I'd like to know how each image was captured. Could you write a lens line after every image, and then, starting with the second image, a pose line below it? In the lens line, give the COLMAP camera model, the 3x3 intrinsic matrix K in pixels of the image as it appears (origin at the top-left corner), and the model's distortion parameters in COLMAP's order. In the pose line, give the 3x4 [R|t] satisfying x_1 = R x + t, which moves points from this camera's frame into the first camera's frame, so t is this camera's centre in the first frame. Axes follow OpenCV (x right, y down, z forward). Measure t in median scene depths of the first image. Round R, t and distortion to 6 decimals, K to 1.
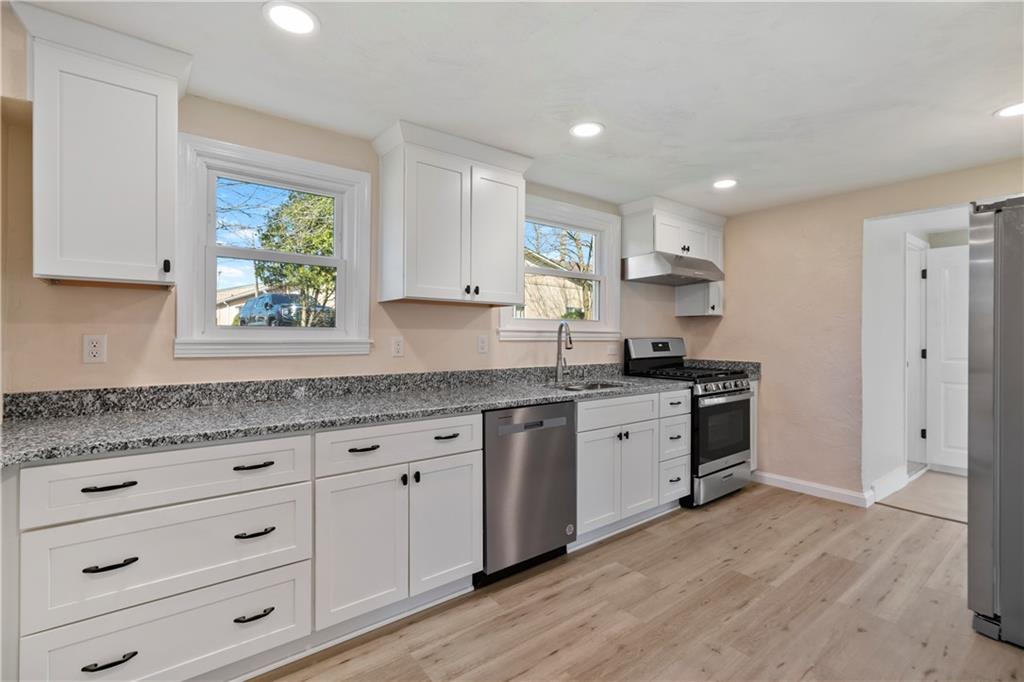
lens RADIAL K [[468.9, 0, 514.4], [0, 468.9, 337.0], [0, 0, 1]] dist [-0.002936, 0.000021]
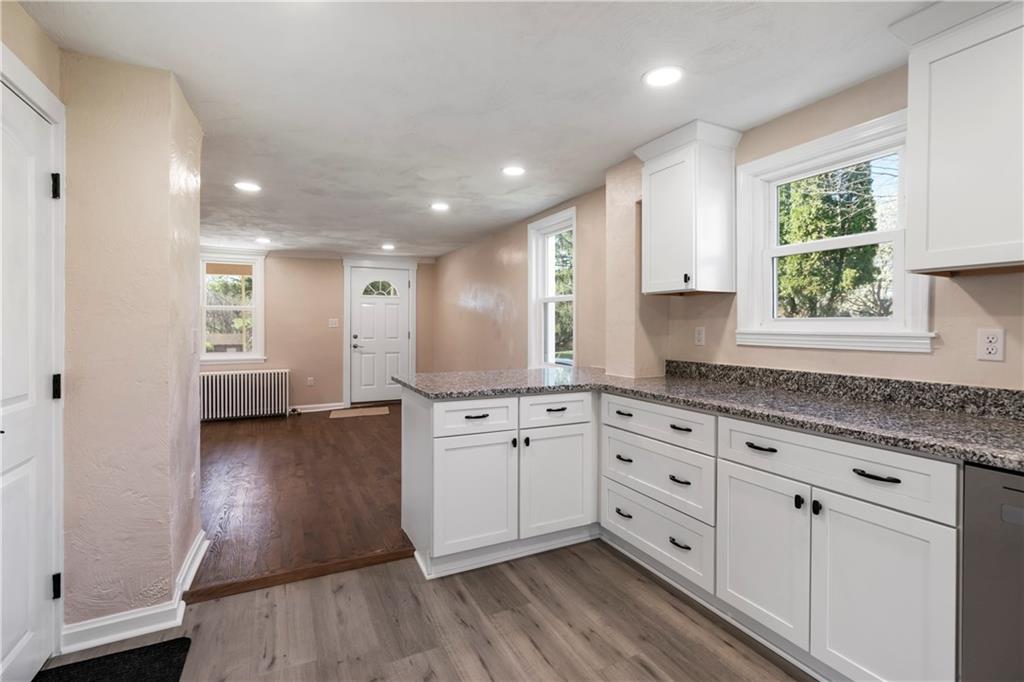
lens RADIAL K [[468.9, 0, 513.0], [0, 468.9, 334.8], [0, 0, 1]] dist [-0.002936, 0.000021]
pose [[-0.203460, 0.012676, -0.979001, 0.626148], [-0.005431, 0.999886, 0.014075, 0.002935], [0.979068, 0.008181, -0.203368, 0.635627]]
